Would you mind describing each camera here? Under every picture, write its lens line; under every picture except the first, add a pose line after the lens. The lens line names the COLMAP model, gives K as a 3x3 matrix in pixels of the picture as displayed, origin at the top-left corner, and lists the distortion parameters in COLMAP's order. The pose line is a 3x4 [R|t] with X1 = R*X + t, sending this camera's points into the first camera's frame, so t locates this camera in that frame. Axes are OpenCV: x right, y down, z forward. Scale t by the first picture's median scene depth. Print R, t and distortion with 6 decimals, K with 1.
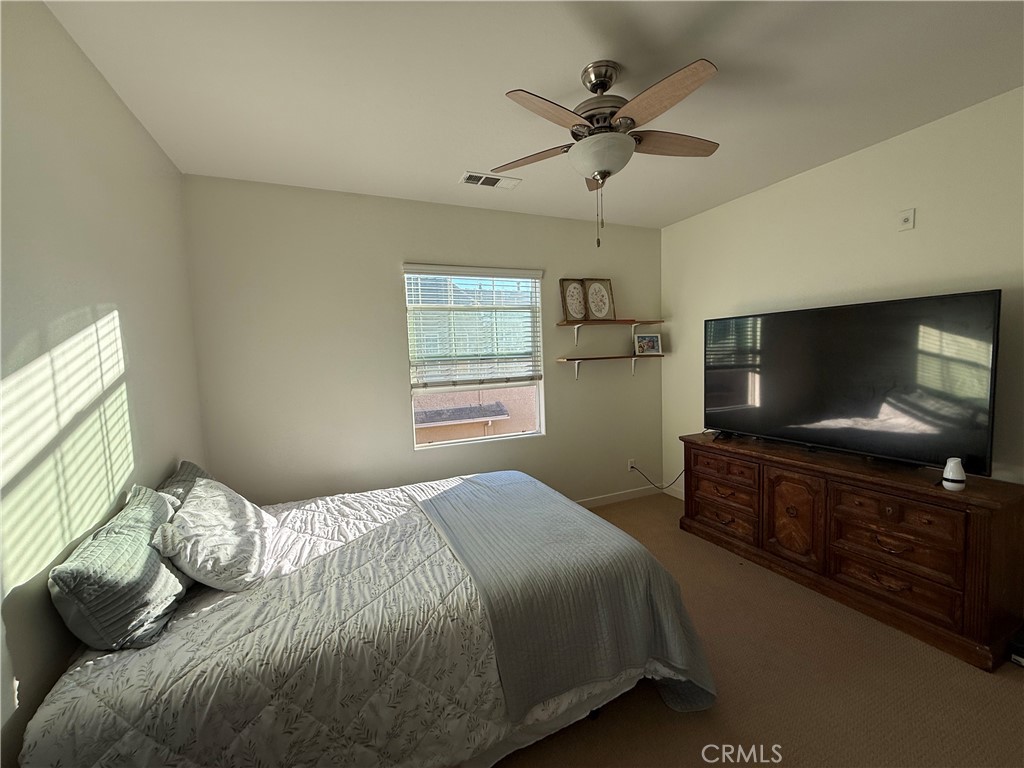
lens RADIAL K [[408.5, 0, 513.0], [0, 408.5, 383.3], [0, 0, 1]] dist [-0.002632, -0.000197]
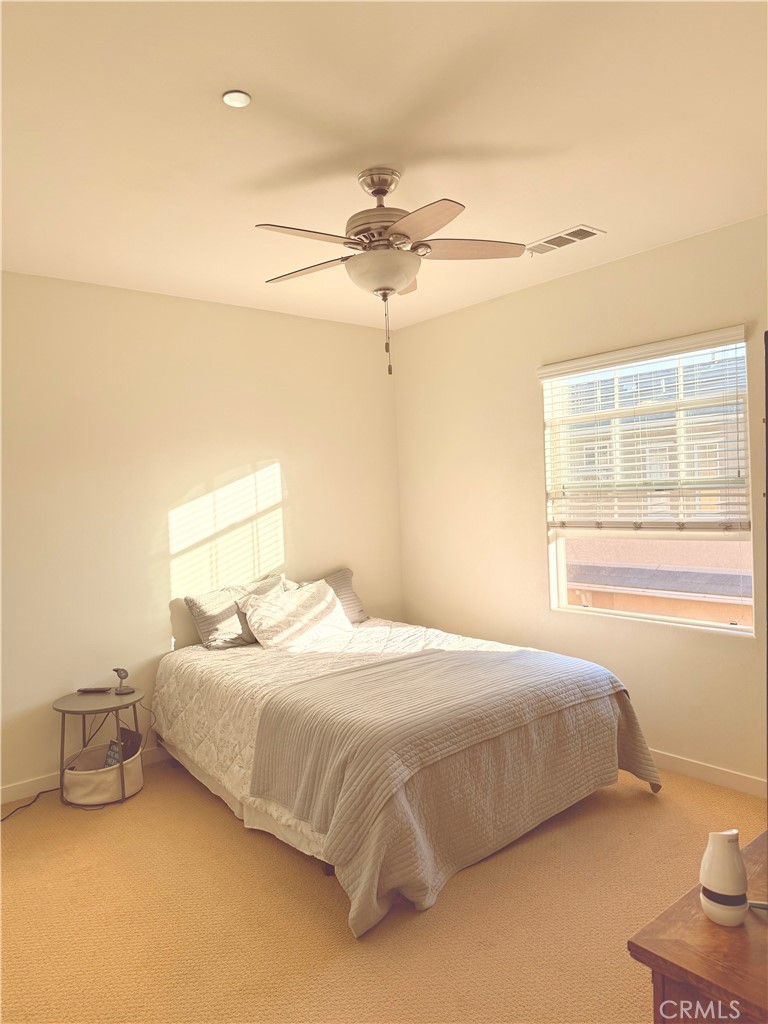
lens RADIAL K [[714.6, 0, 384.3], [0, 714.6, 510.9], [0, 0, 1]] dist [0.068686, 0.000468]
pose [[0.264812, 0.050911, -0.962955, 1.790129], [-0.037829, 0.998385, 0.042381, -0.119334], [0.963558, 0.025205, 0.266310, 0.635514]]
